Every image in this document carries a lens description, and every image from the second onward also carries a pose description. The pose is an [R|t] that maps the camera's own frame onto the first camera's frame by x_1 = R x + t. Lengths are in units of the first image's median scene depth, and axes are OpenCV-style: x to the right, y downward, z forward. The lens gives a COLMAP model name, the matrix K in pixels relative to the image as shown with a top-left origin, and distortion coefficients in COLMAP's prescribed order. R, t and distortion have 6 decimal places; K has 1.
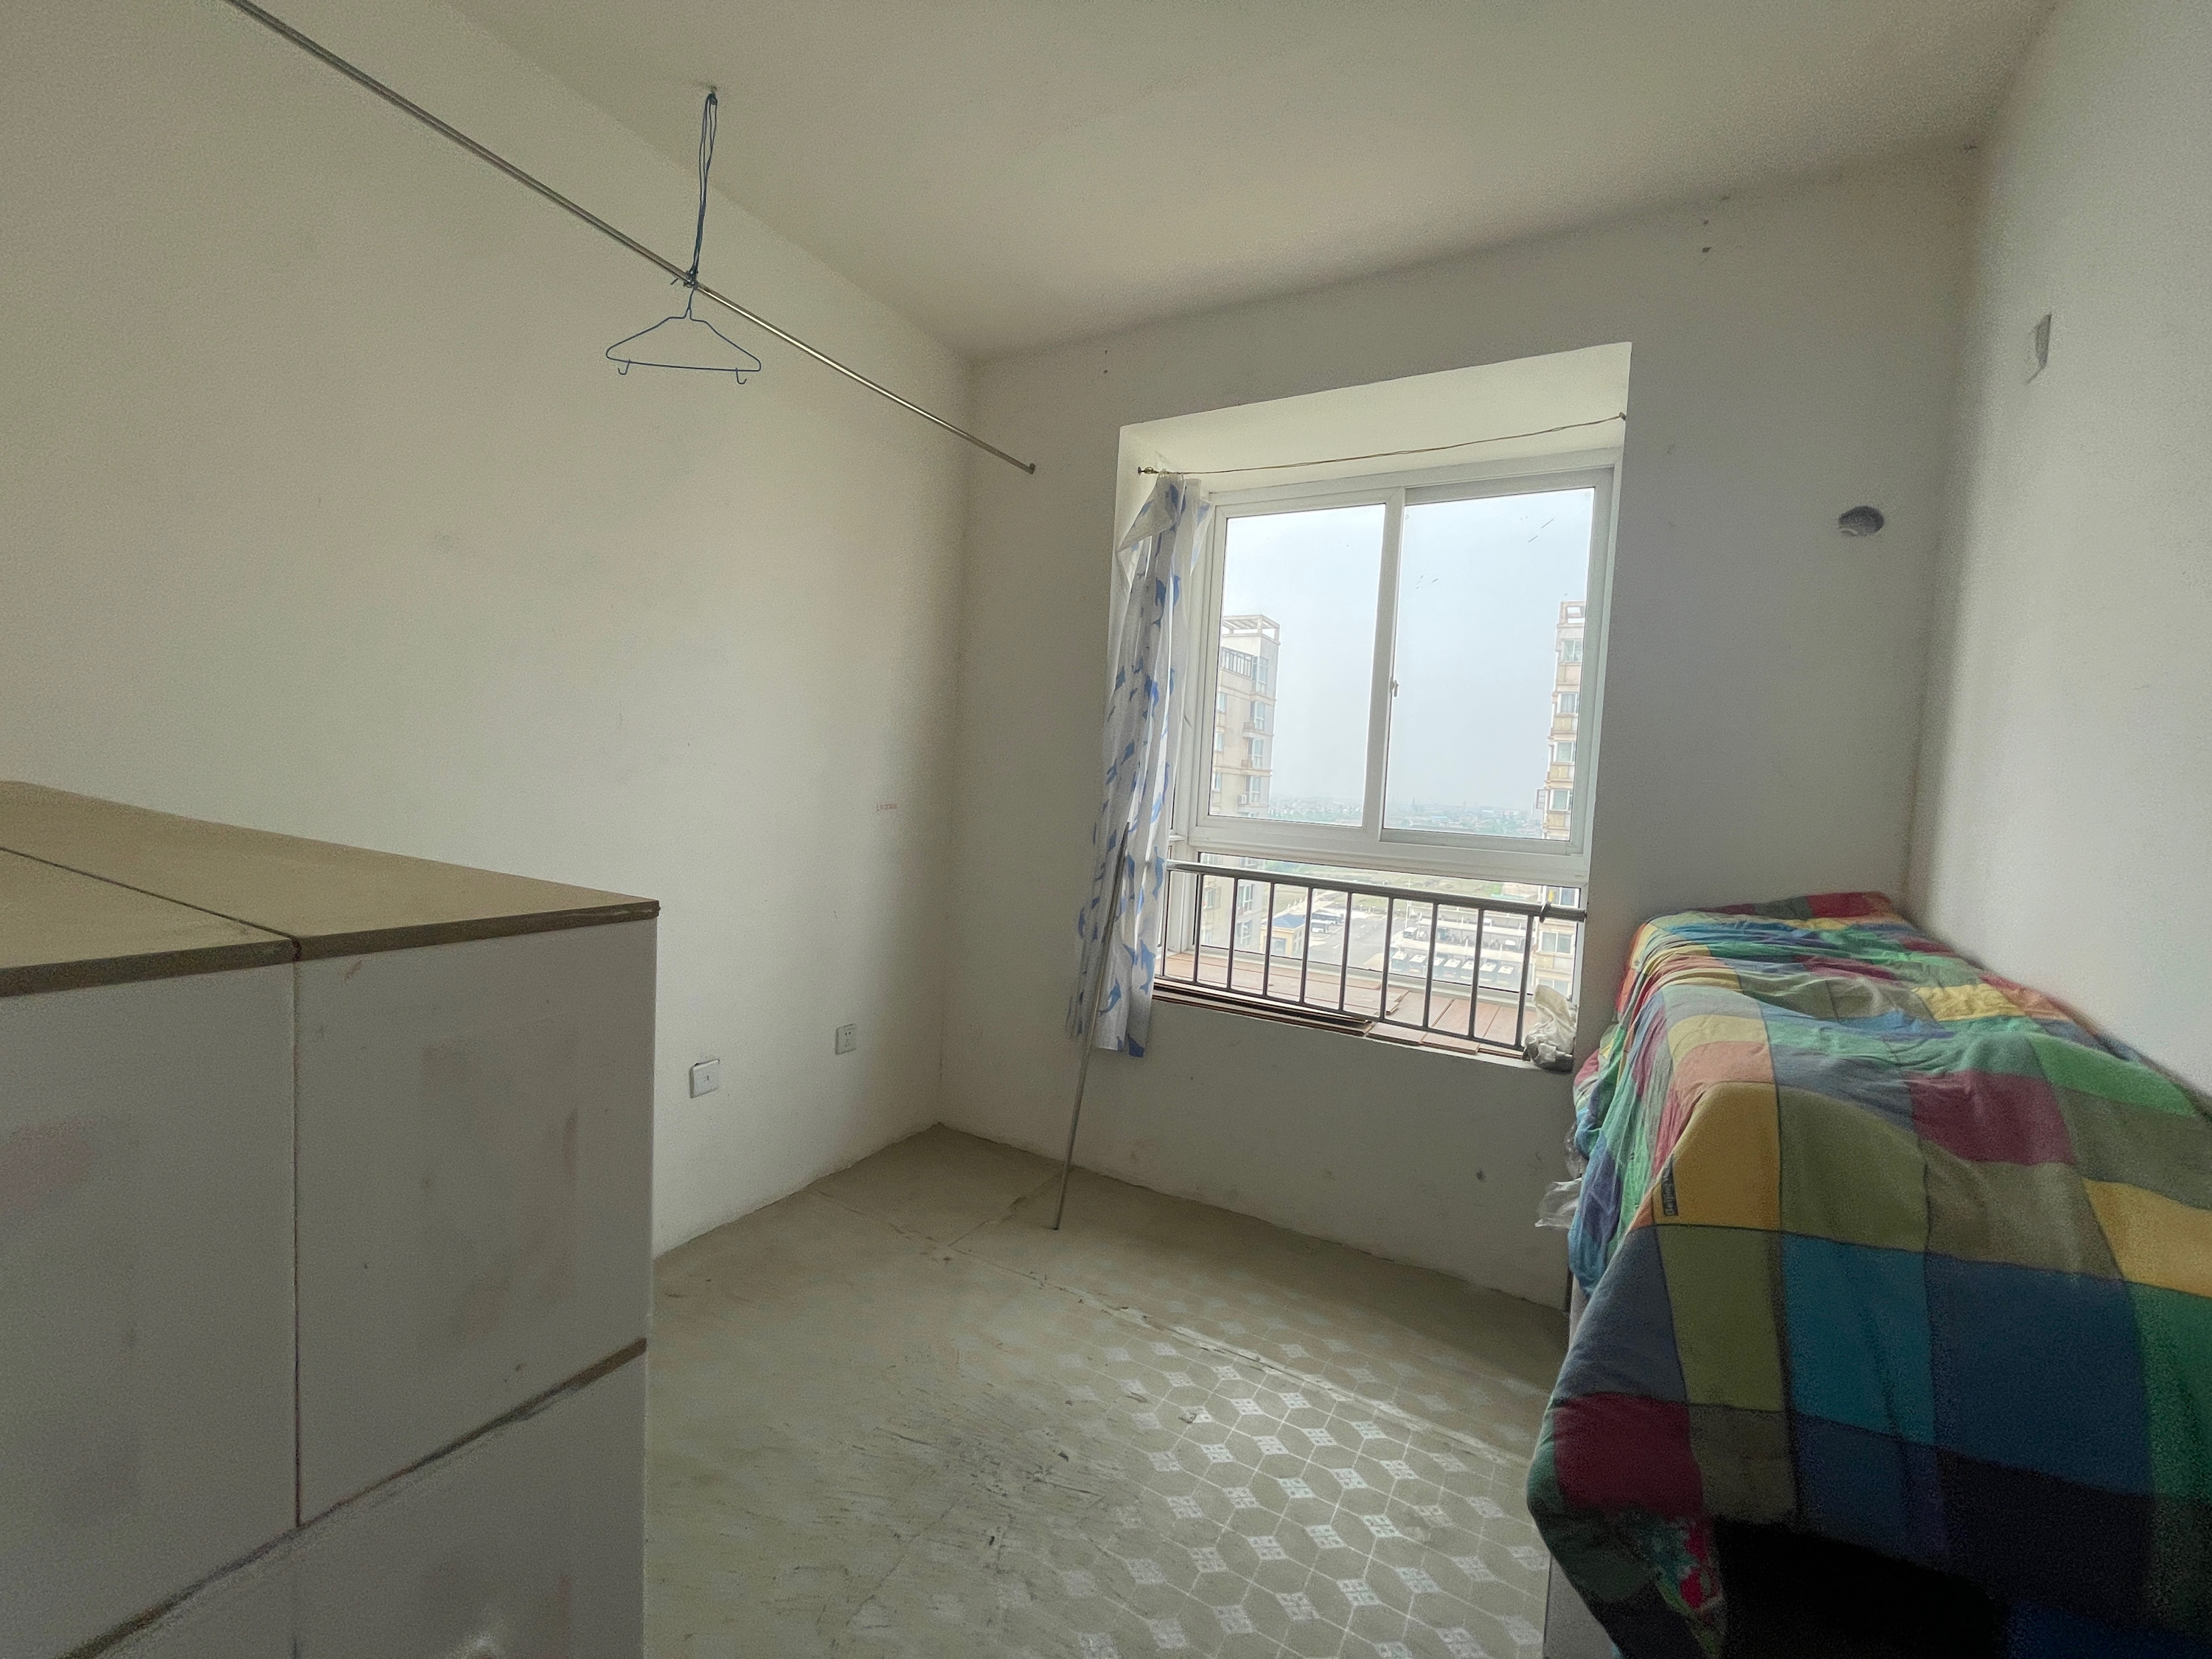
lens RADIAL K [[895.8, 0, 1118.0], [0, 895.8, 838.6], [0, 0, 1]] dist [0.003726, 0.000711]
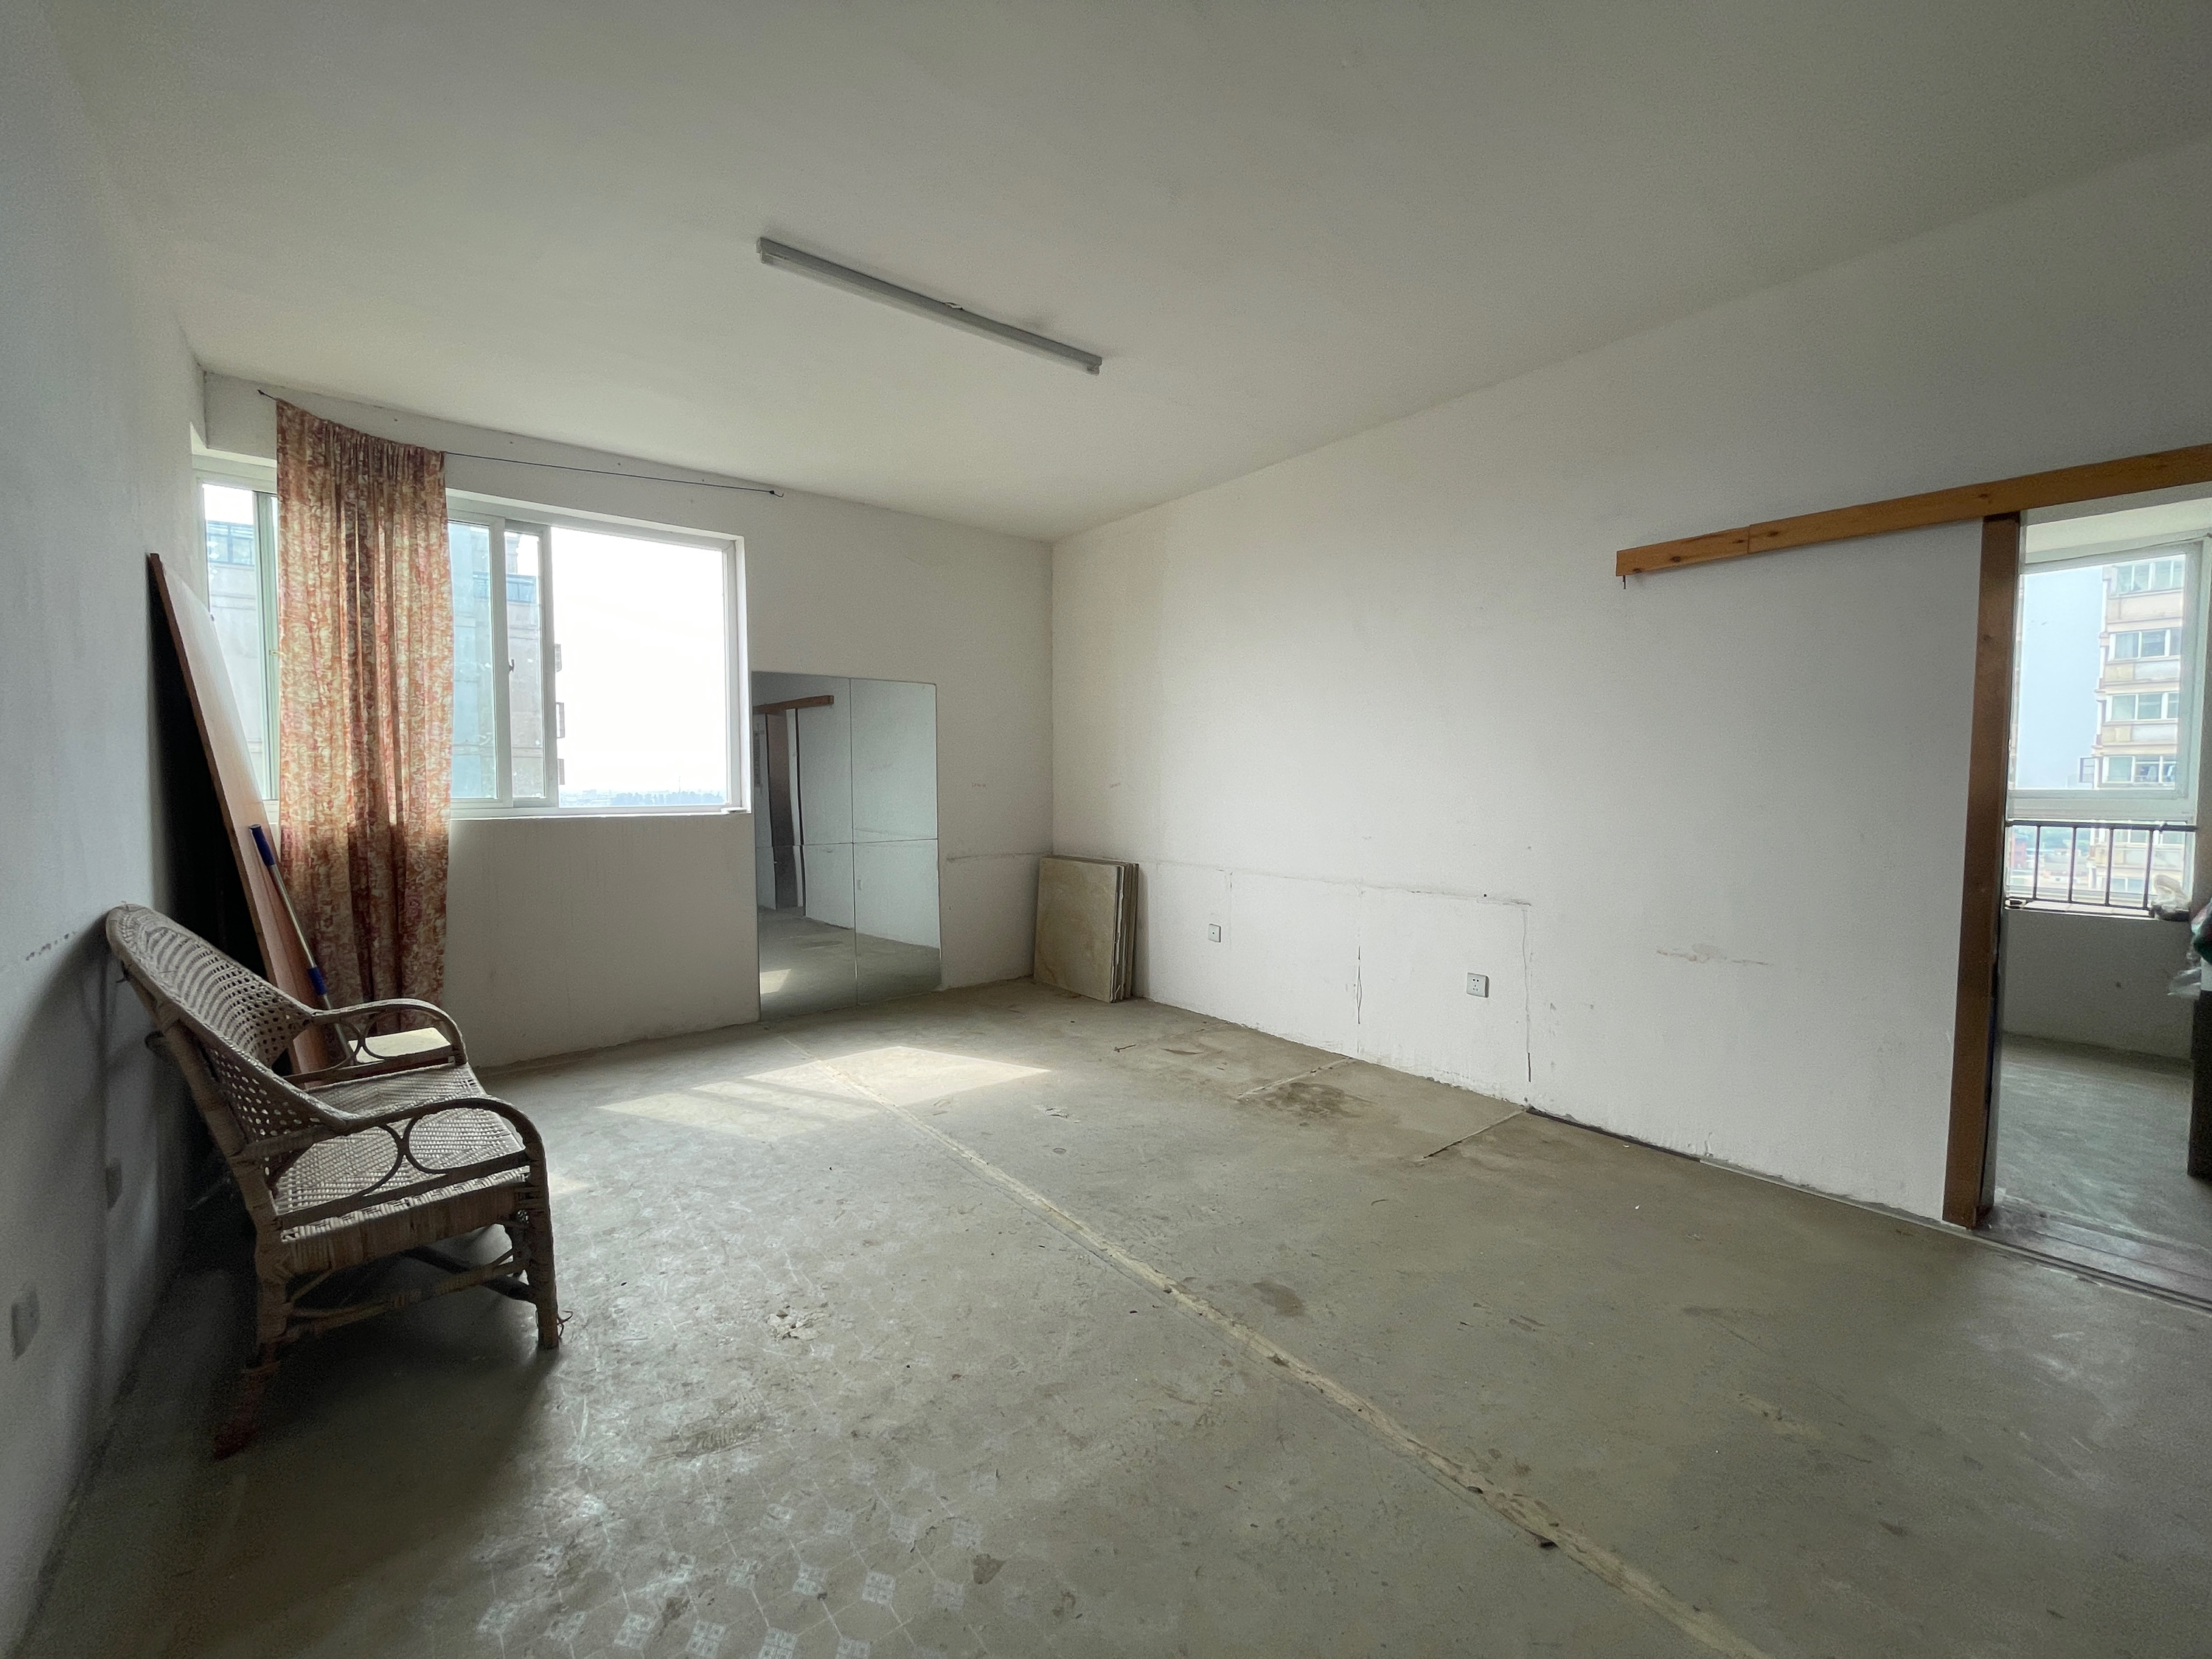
lens RADIAL K [[895.8, 0, 1091.2], [0, 895.8, 823.7], [0, 0, 1]] dist [0.003726, 0.000711]
pose [[0.923598, -0.033871, -0.381863, -0.748745], [0.025232, 0.999300, -0.027610, 0.053074], [0.382531, 0.015865, 0.923807, -1.370287]]
